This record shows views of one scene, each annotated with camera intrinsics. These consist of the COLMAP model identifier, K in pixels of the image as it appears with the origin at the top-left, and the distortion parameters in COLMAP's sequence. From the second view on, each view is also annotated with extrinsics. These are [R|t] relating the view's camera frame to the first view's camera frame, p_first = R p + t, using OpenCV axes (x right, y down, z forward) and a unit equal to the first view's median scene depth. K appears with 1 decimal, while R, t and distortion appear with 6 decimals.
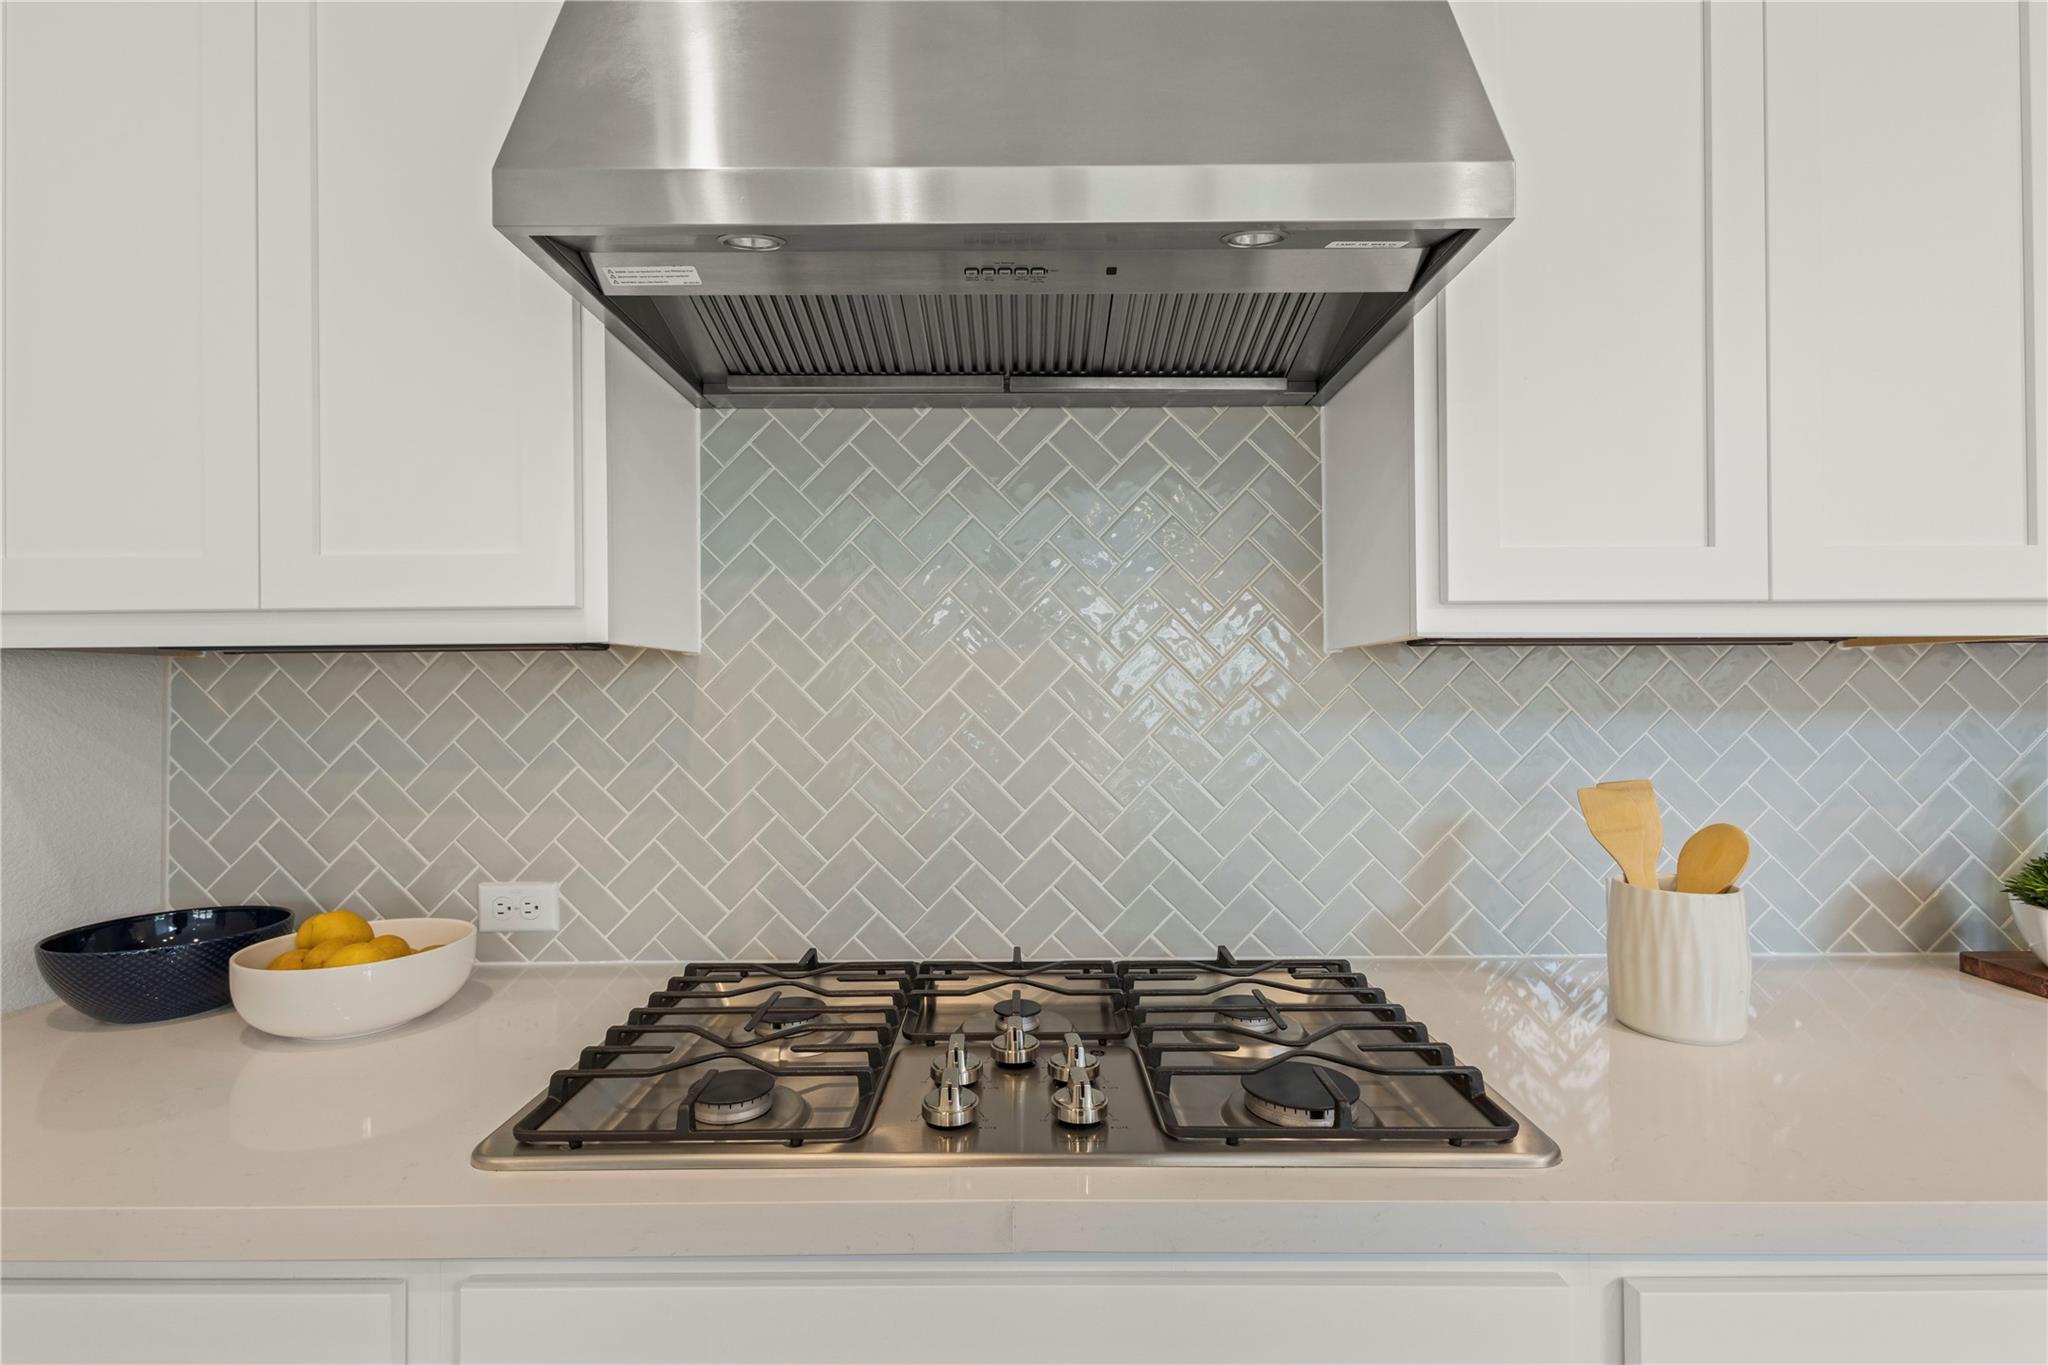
lens RADIAL K [[940.5, 0, 1024.0], [0, 940.5, 682.5], [0, 0, 1]] dist [0.003564, 0.000061]
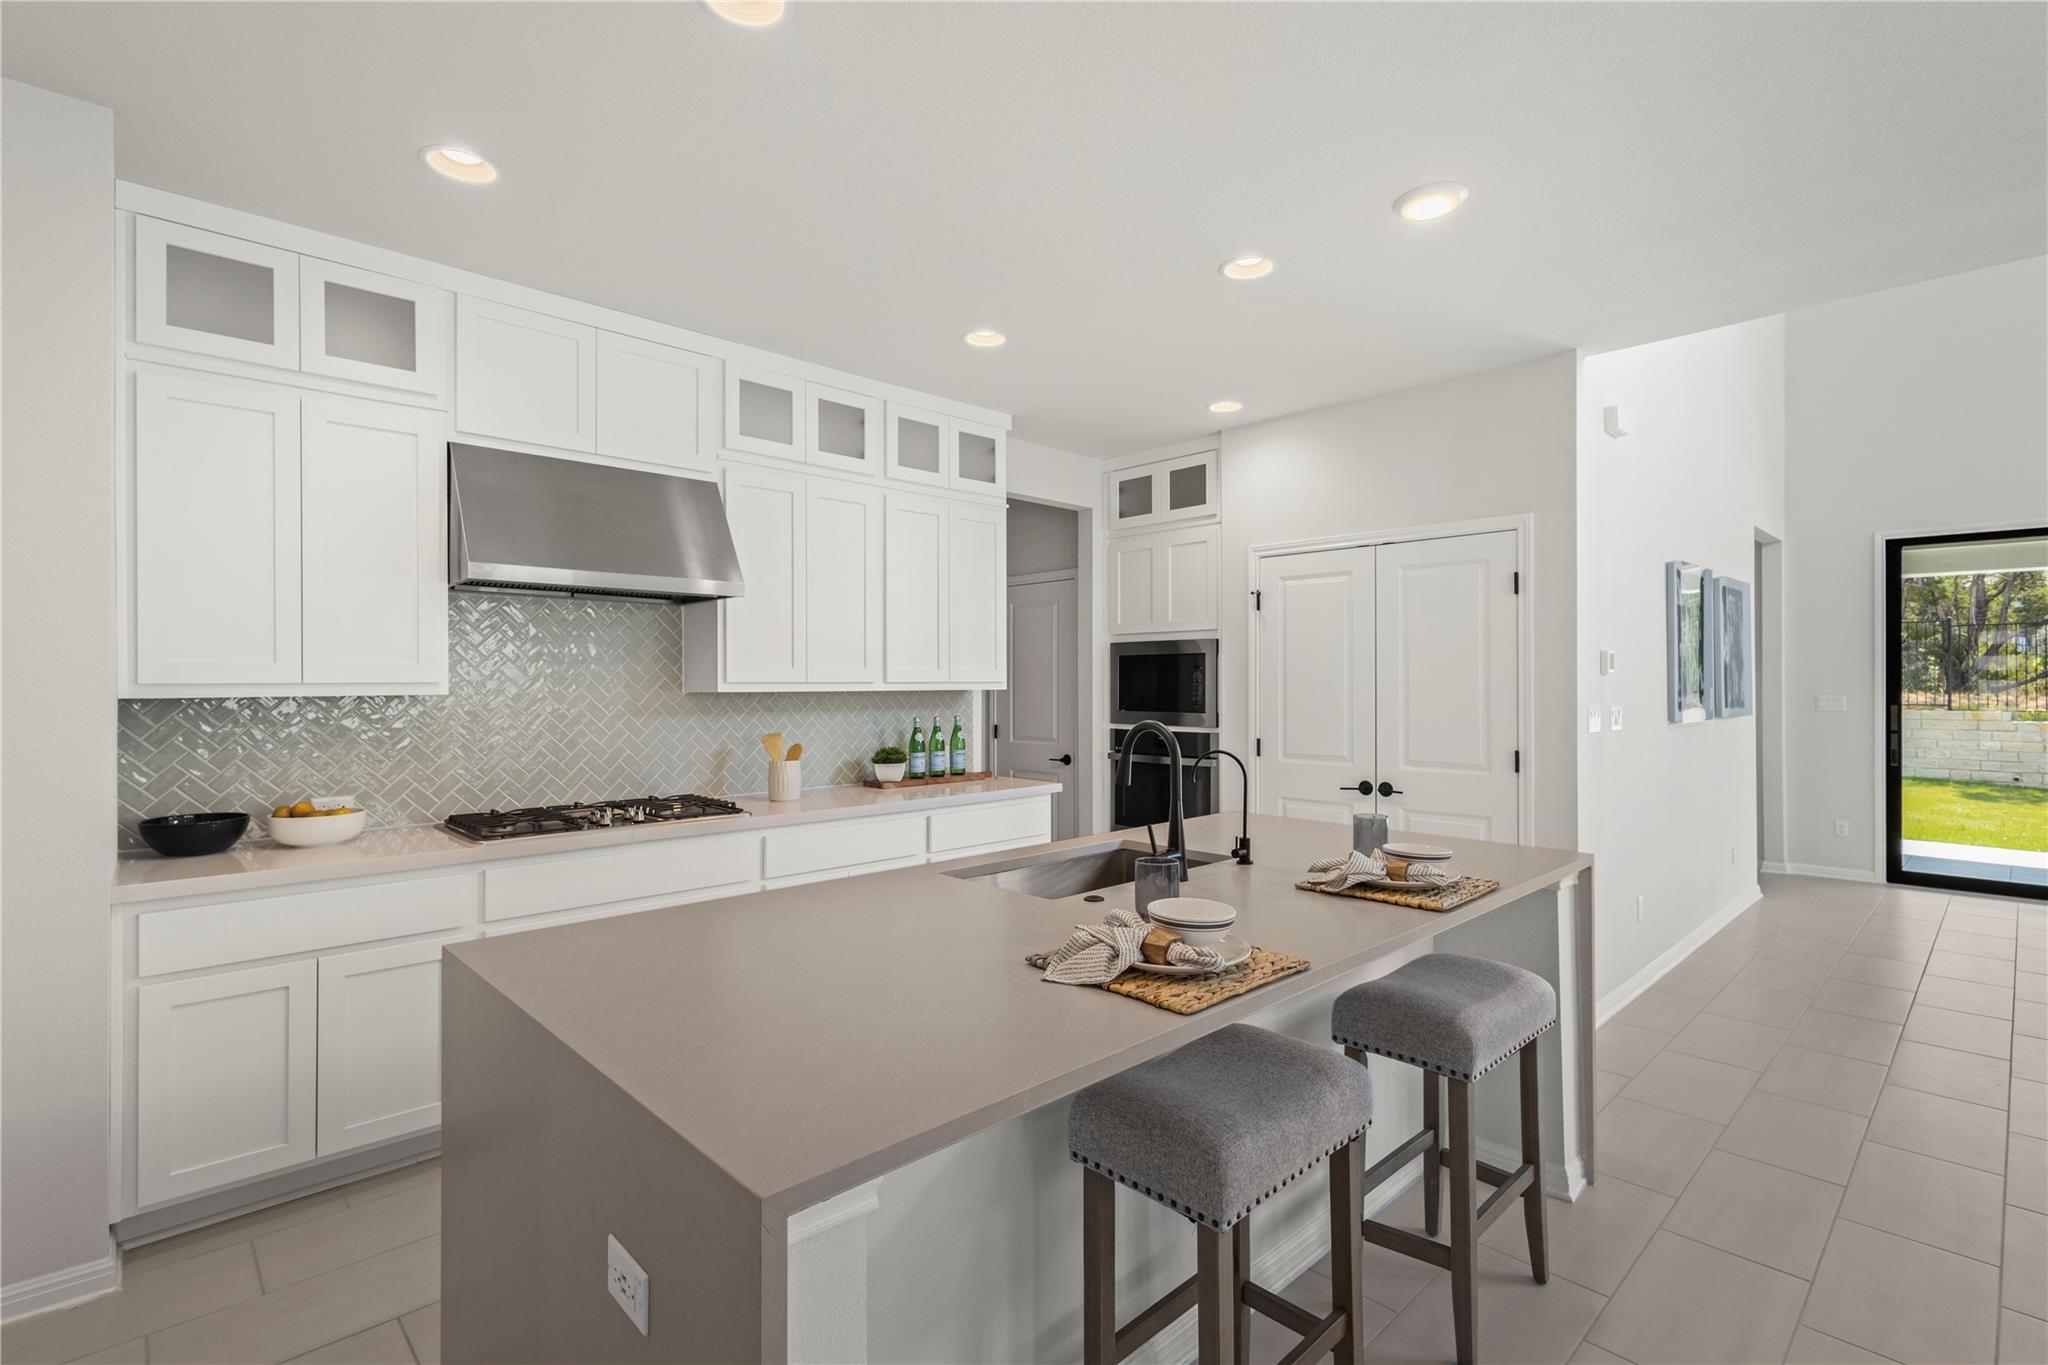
lens RADIAL K [[940.5, 0, 1024.0], [0, 940.5, 682.5], [0, 0, 1]] dist [0.003564, 0.000061]
pose [[0.717442, 0.004191, 0.696606, -0.923488], [-0.007497, 0.999970, 0.001705, -0.076439], [-0.696578, -0.006446, 0.717452, -1.762708]]
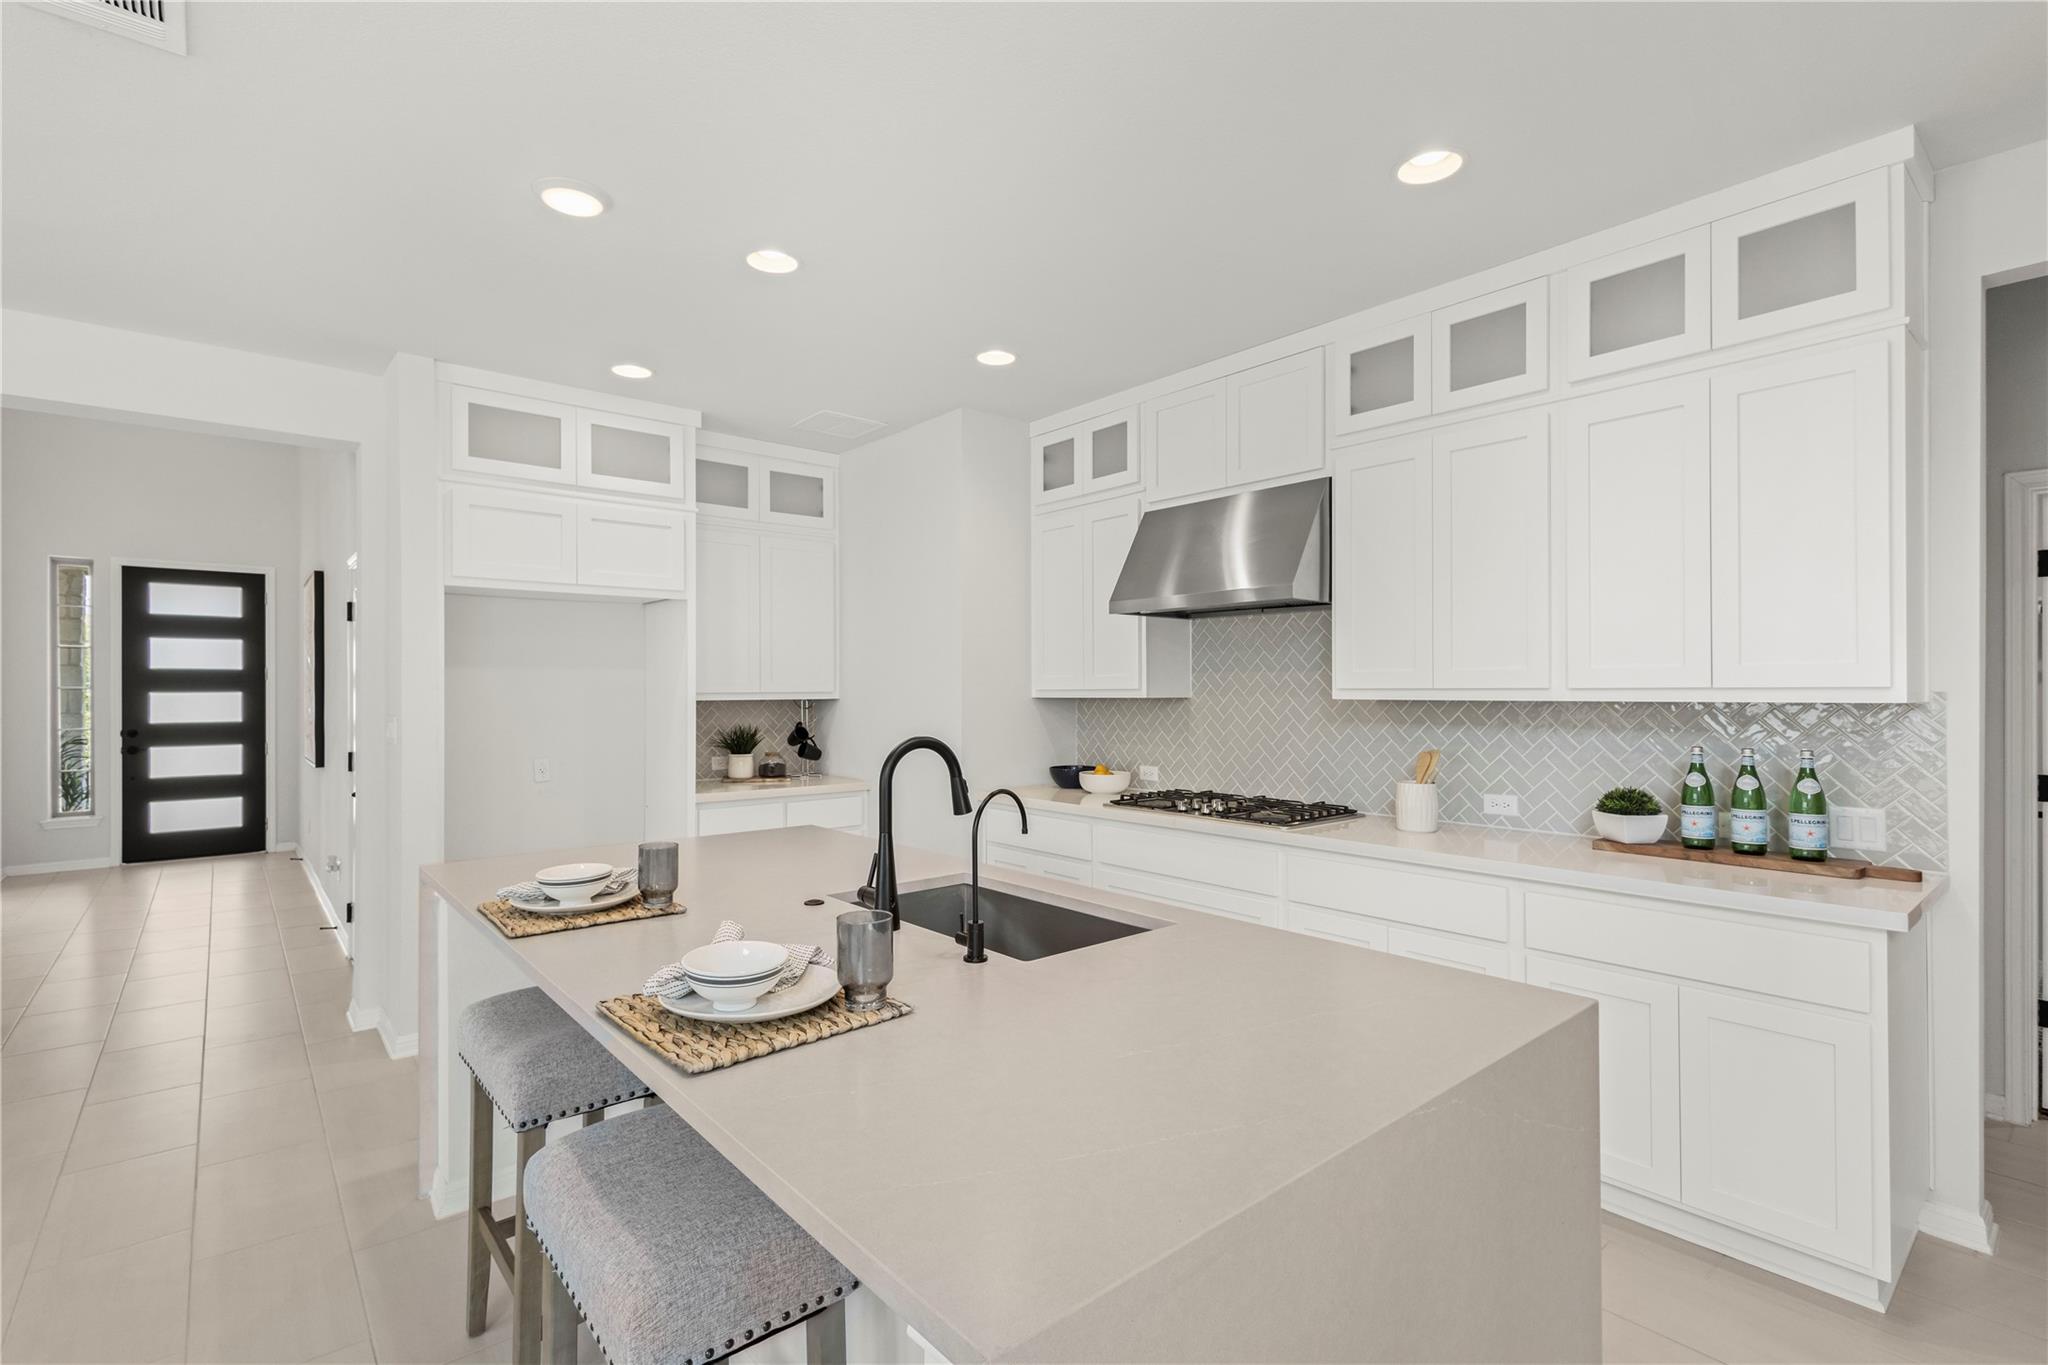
lens RADIAL K [[932.5, 0, 1041.6], [0, 932.5, 689.1], [0, 0, 1]] dist [-0.003496, -0.000623]
pose [[0.660839, 0.003919, -0.750517, 1.686366], [0.002952, 0.999965, 0.007821, -0.085788], [0.750522, -0.007384, 0.660805, -1.460633]]
